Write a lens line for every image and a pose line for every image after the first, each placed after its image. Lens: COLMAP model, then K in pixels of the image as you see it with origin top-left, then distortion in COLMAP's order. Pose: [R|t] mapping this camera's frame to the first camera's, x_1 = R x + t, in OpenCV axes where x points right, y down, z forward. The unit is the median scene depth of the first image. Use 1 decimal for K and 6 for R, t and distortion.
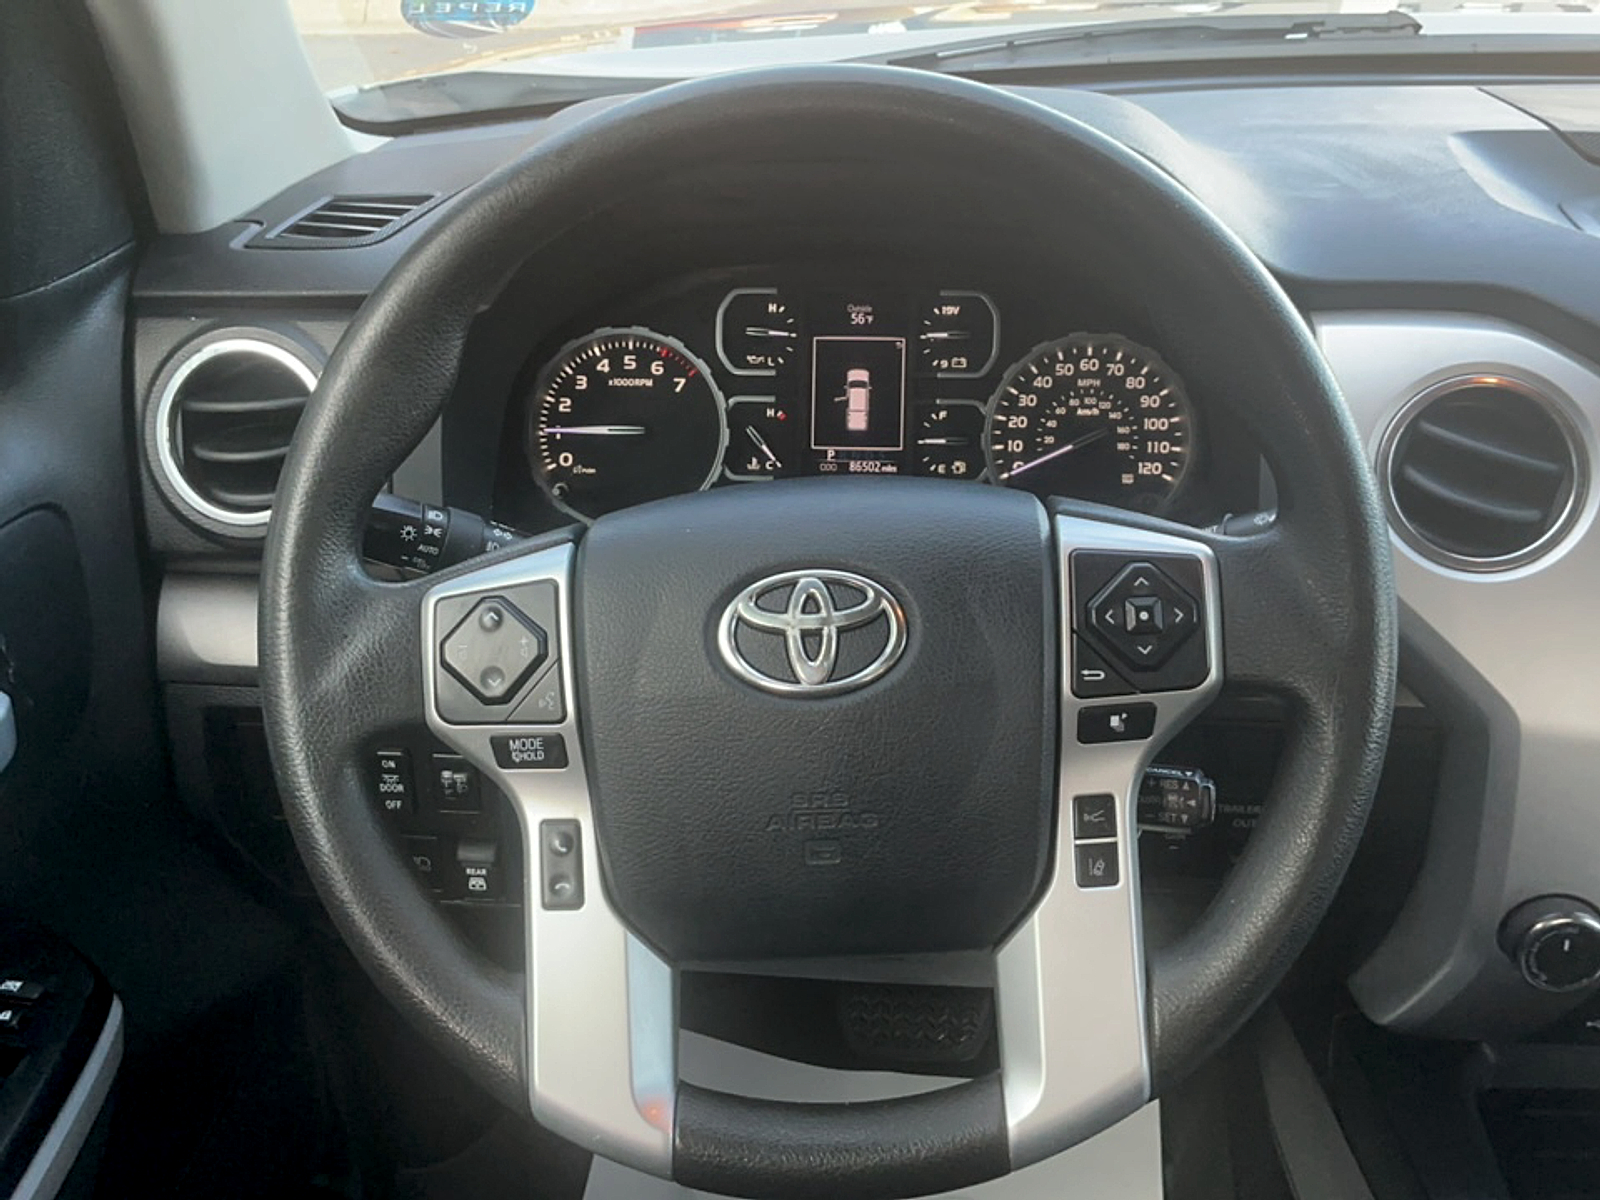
lens RADIAL K [[1670.5, 0, 800.0], [0, 1670.5, 600.0], [0, 0, 1]] dist [0.121442, -0.263980]
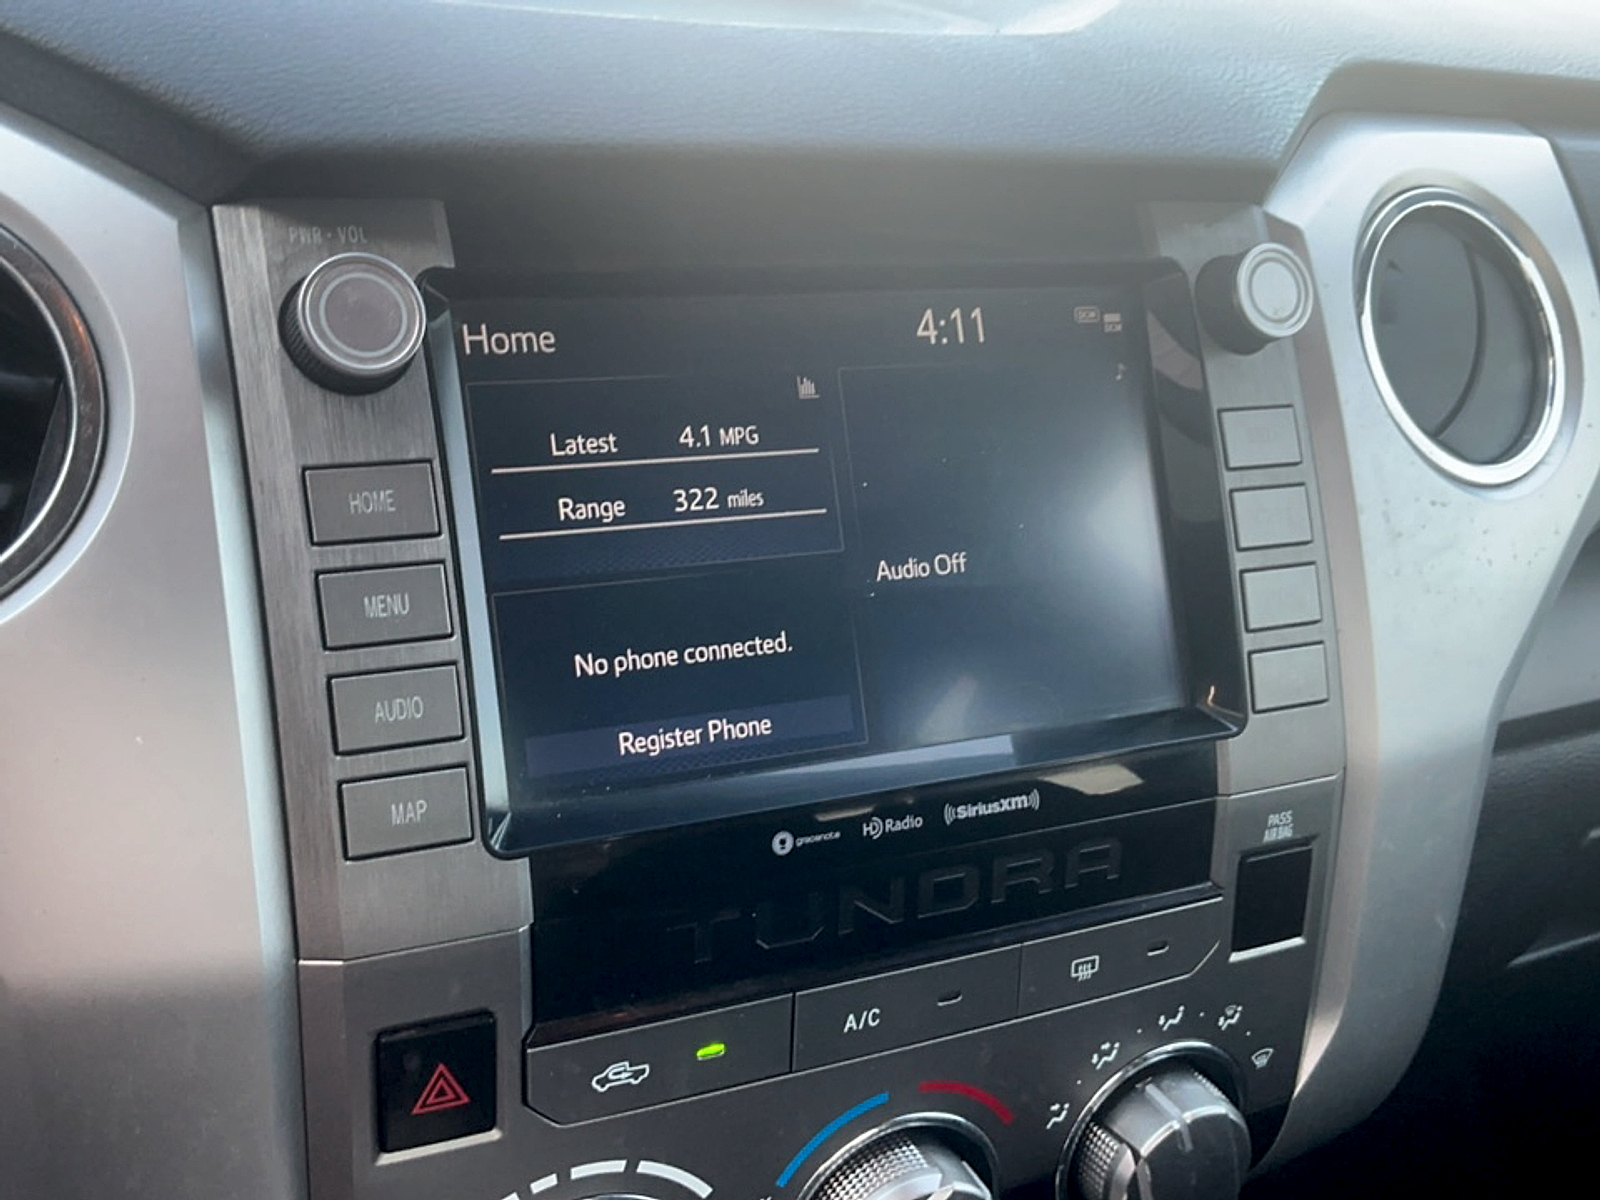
lens RADIAL K [[1670.5, 0, 800.0], [0, 1670.5, 600.0], [0, 0, 1]] dist [0.121442, -0.263980]
pose [[0.864891, -0.111539, 0.489410, 0.330753], [0.129985, 0.991509, -0.003742, 0.003273], [-0.484837, 0.066852, 0.872046, 0.440497]]
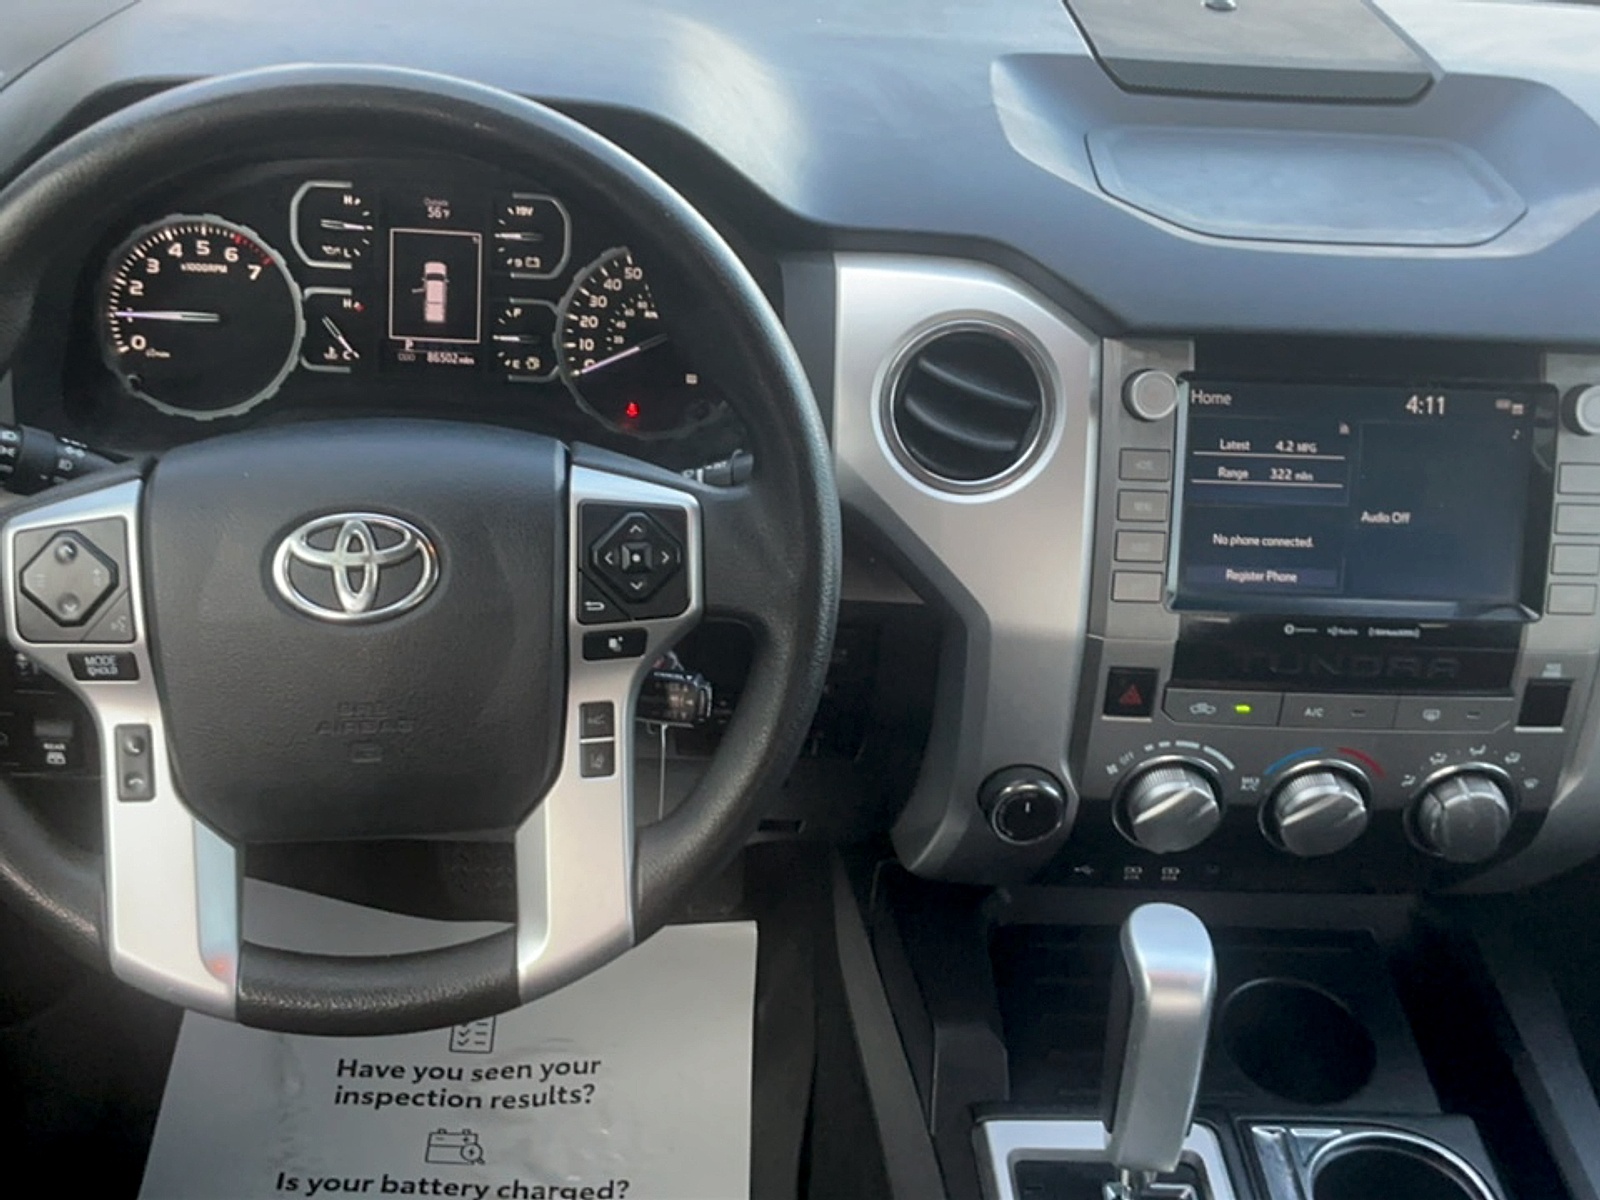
lens RADIAL K [[2085.9, 0, 800.0], [0, 2085.9, 600.0], [0, 0, 1]] dist [0.107959, -0.090403]
pose [[0.988024, 0.002685, 0.154274, 0.059150], [-0.021980, 0.992102, 0.123497, -0.098459], [-0.152724, -0.125409, 0.980280, -0.328374]]
